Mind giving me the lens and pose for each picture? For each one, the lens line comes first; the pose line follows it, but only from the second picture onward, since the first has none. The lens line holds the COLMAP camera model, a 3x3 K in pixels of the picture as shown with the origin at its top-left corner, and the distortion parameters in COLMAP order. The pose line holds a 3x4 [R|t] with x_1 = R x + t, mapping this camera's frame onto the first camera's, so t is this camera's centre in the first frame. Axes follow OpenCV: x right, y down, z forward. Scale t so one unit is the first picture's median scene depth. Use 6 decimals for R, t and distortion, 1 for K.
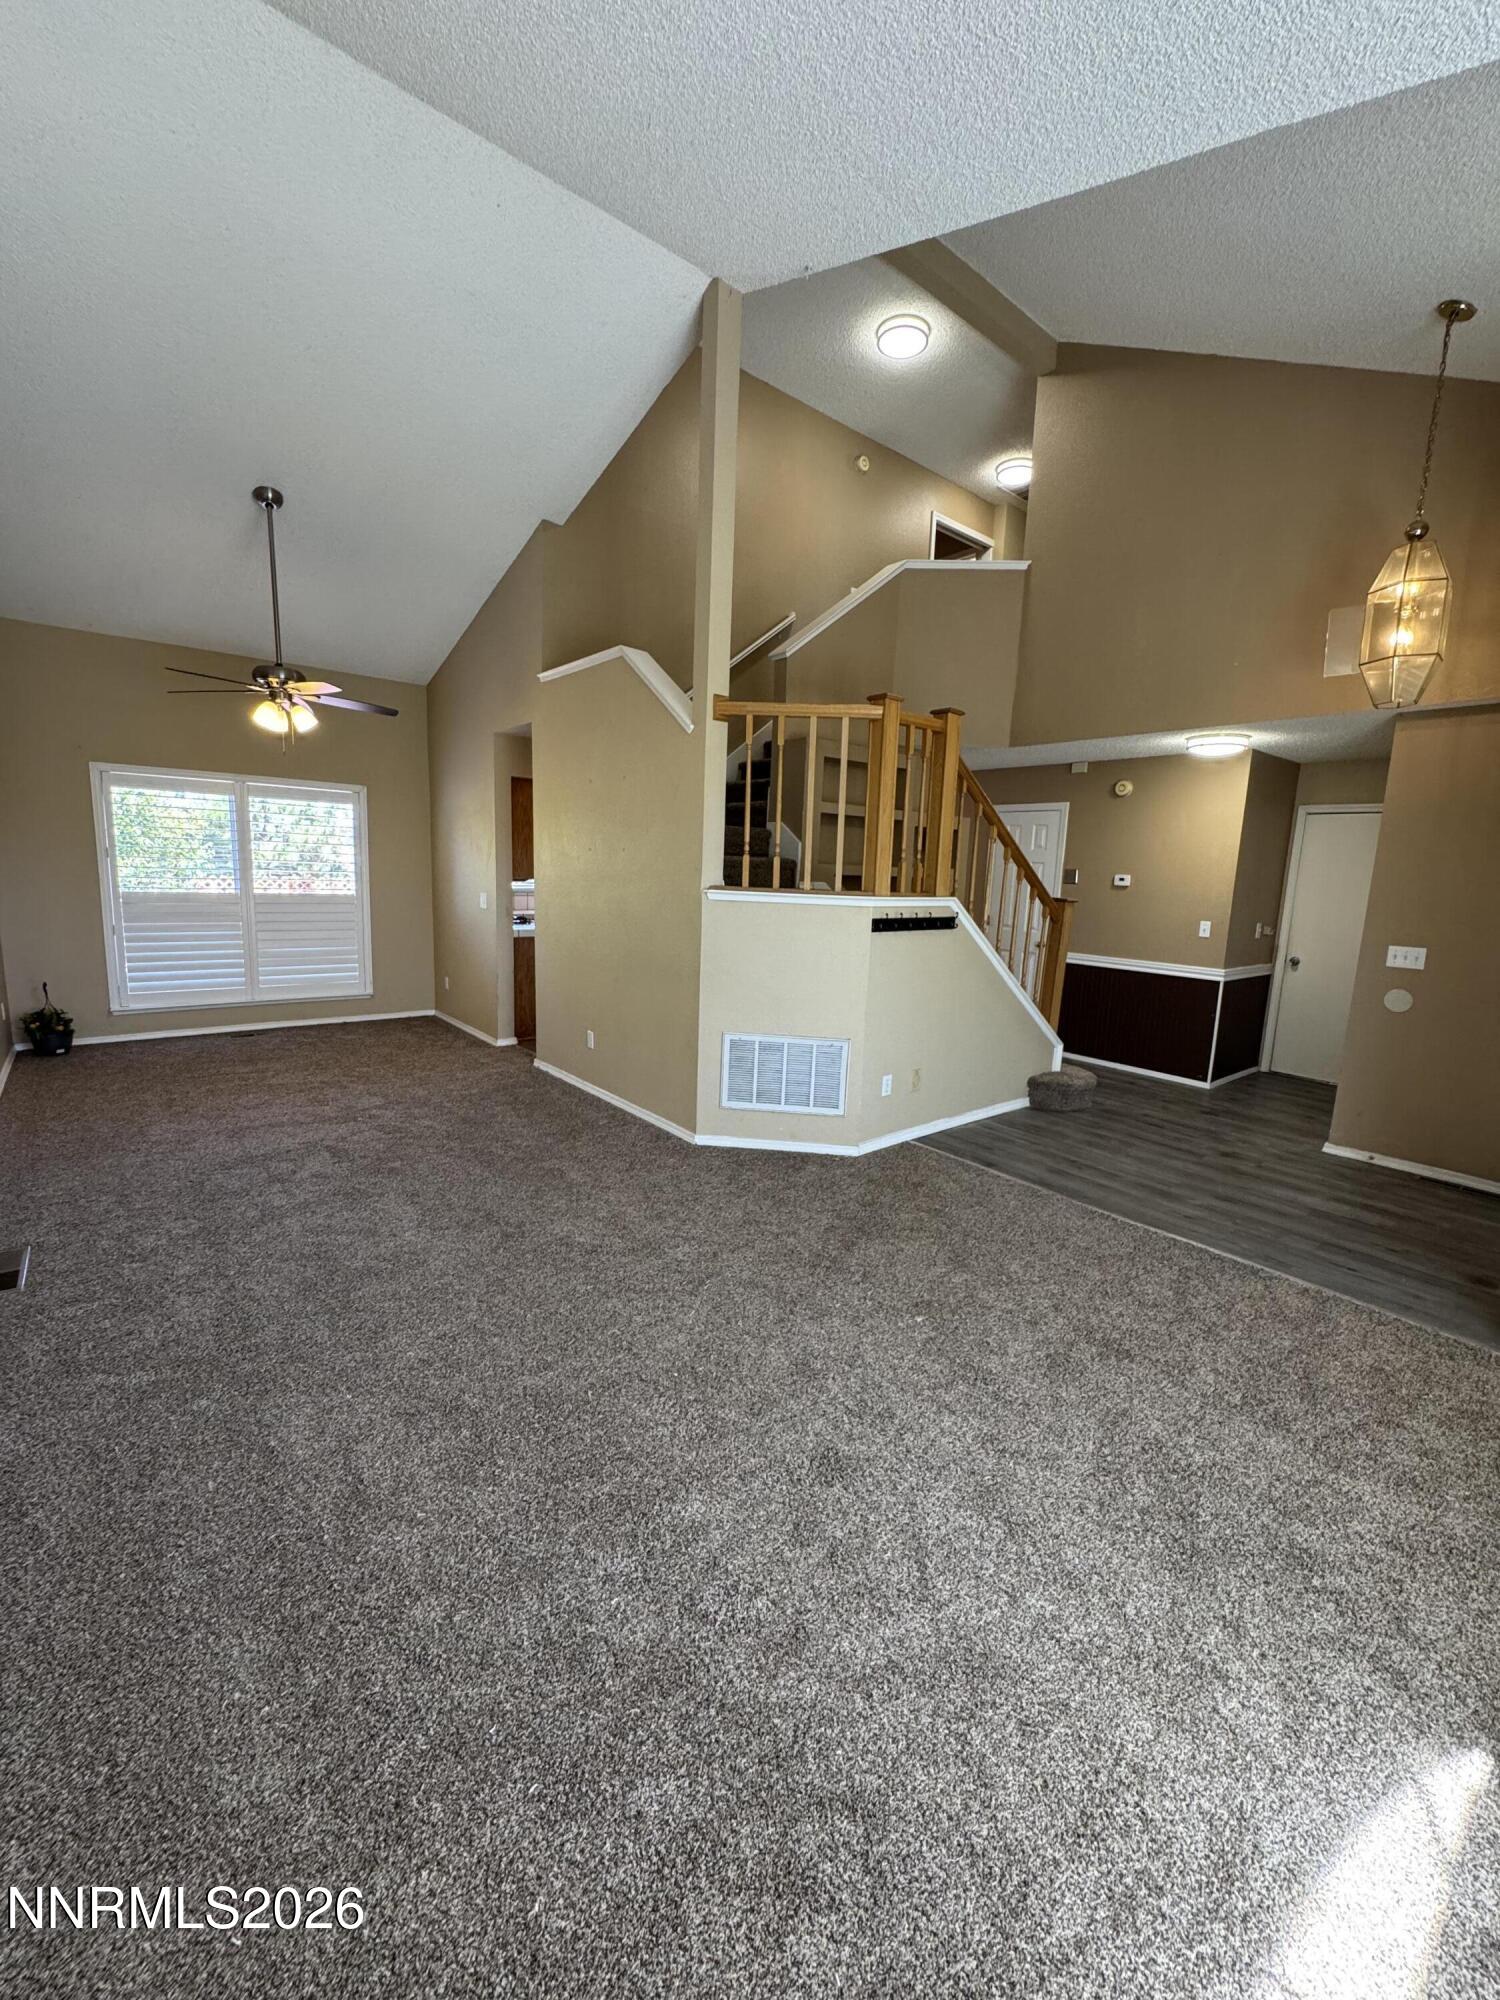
lens RADIAL K [[799.4, 0, 752.4], [0, 799.4, 999.2], [0, 0, 1]] dist [-0.001823, 0.000339]
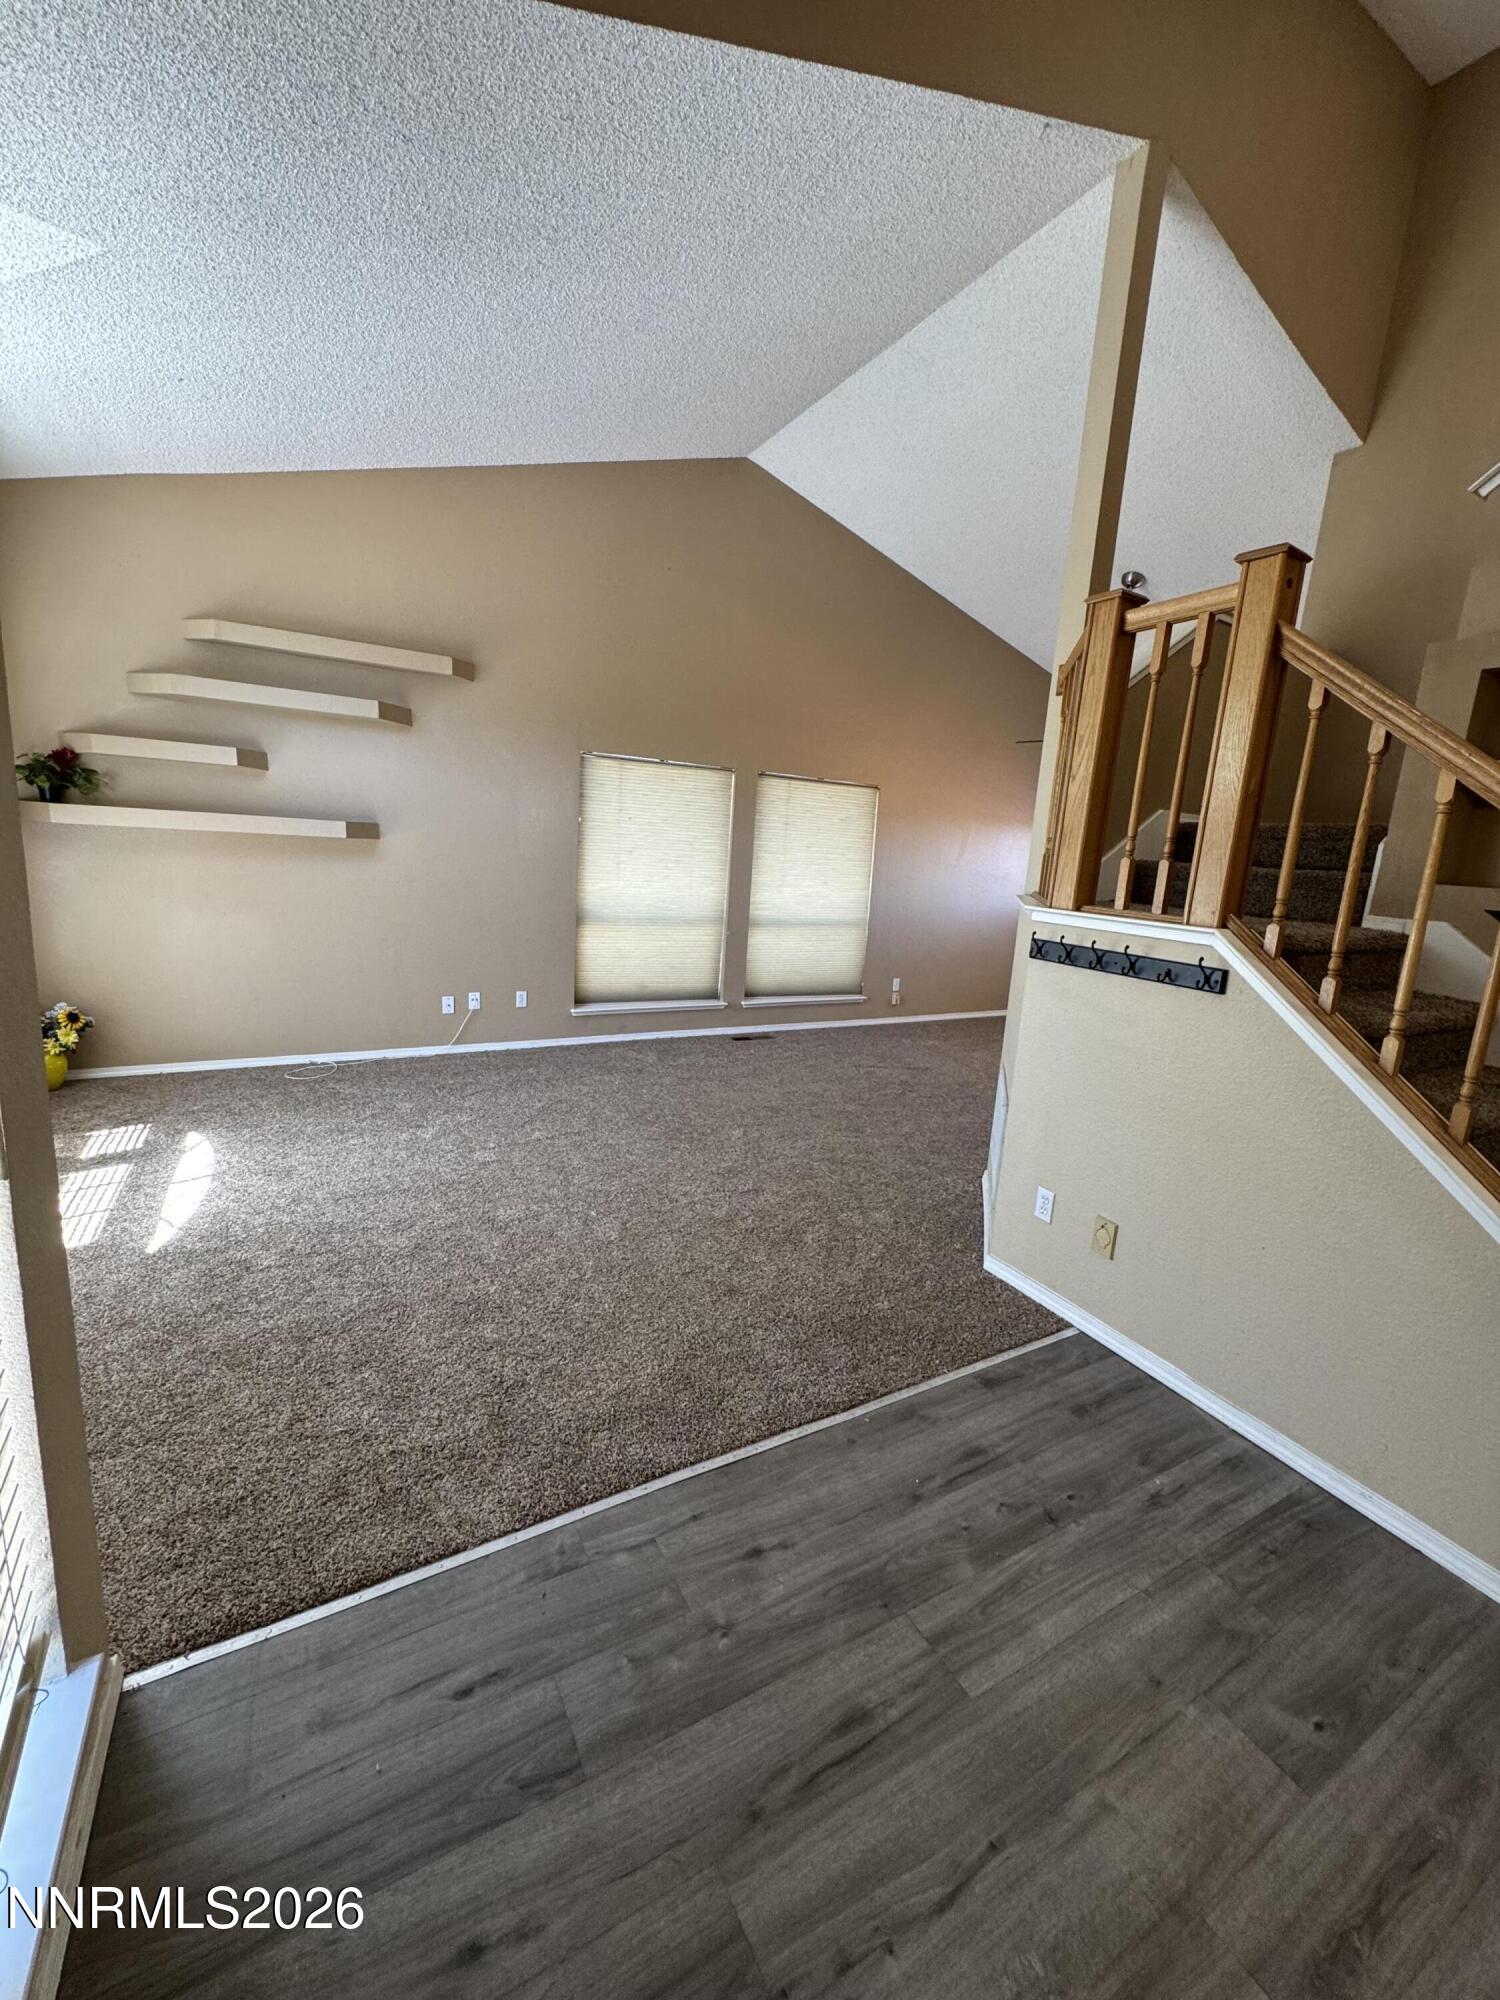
lens RADIAL K [[799.4, 0, 752.4], [0, 799.4, 999.2], [0, 0, 1]] dist [-0.001823, 0.000339]
pose [[-0.165950, 0.143131, -0.975692, 0.819241], [-0.230871, 0.956274, 0.179550, -0.111984], [0.958728, 0.255055, -0.125648, 0.823815]]
